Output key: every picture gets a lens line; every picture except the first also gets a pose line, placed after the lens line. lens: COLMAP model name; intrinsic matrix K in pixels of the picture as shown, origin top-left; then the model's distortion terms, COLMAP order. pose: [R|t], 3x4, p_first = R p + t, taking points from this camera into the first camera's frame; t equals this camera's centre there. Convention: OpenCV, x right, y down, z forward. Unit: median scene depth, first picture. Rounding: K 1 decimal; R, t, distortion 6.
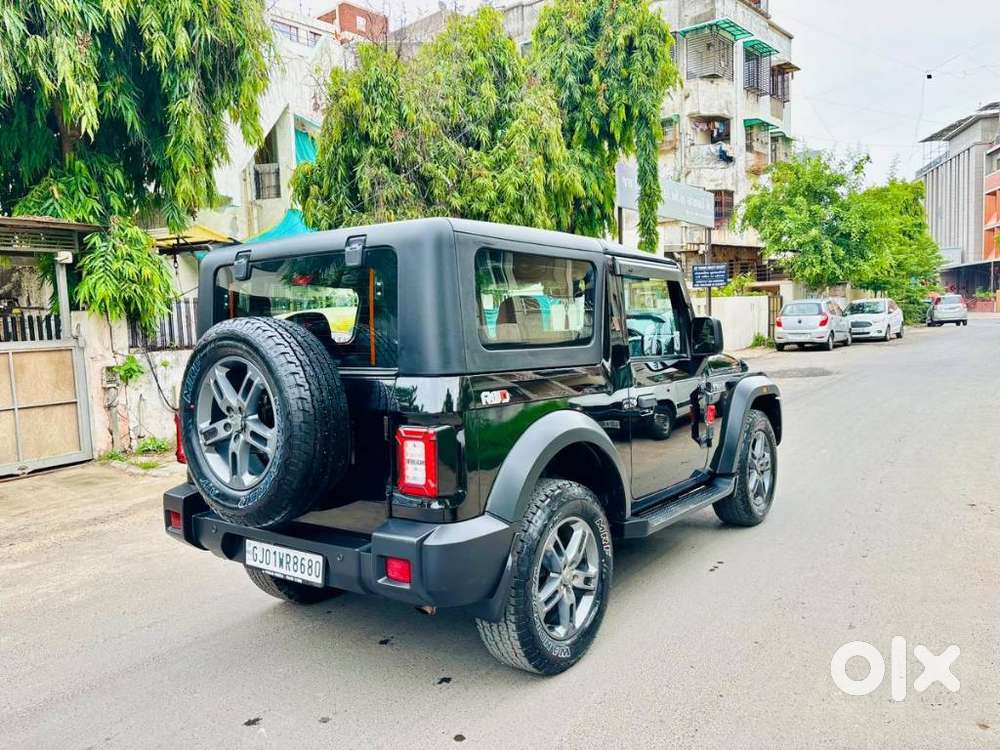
lens RADIAL K [[756.2, 0, 506.4], [0, 756.2, 402.2], [0, 0, 1]] dist [0.048260, -0.043772]
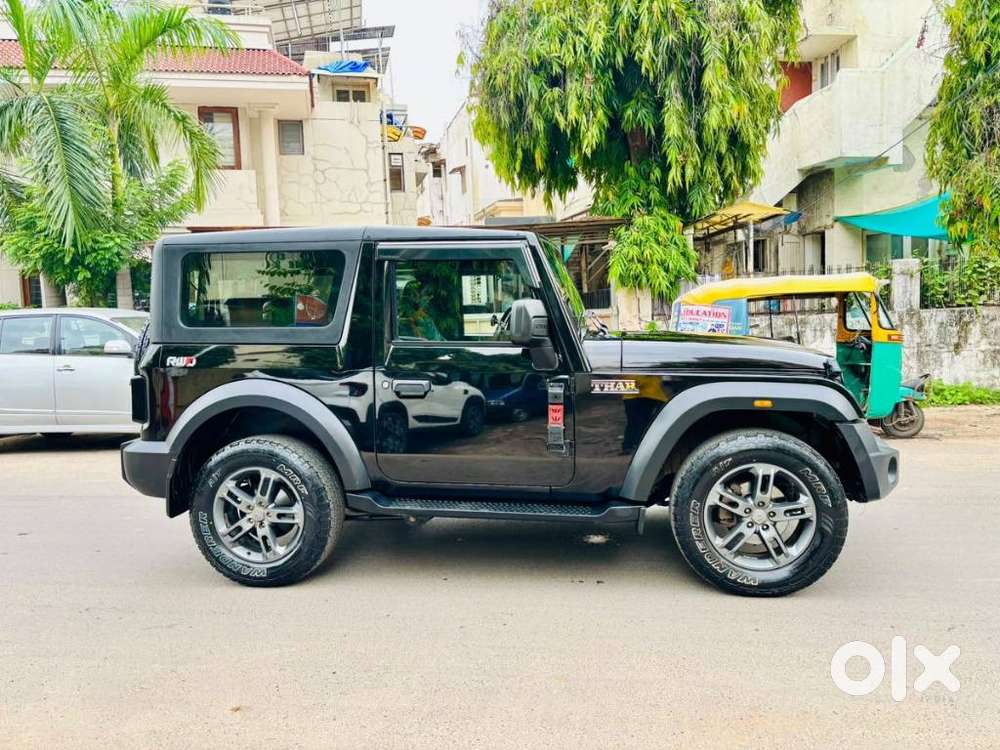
lens RADIAL K [[756.2, 0, 506.5], [0, 756.2, 371.1], [0, 0, 1]] dist [0.048260, -0.043772]
pose [[0.428993, 0.087270, -0.899082, 0.339567], [-0.079317, 0.995117, 0.058746, -0.026623], [0.899819, 0.046111, 0.433820, 0.197243]]
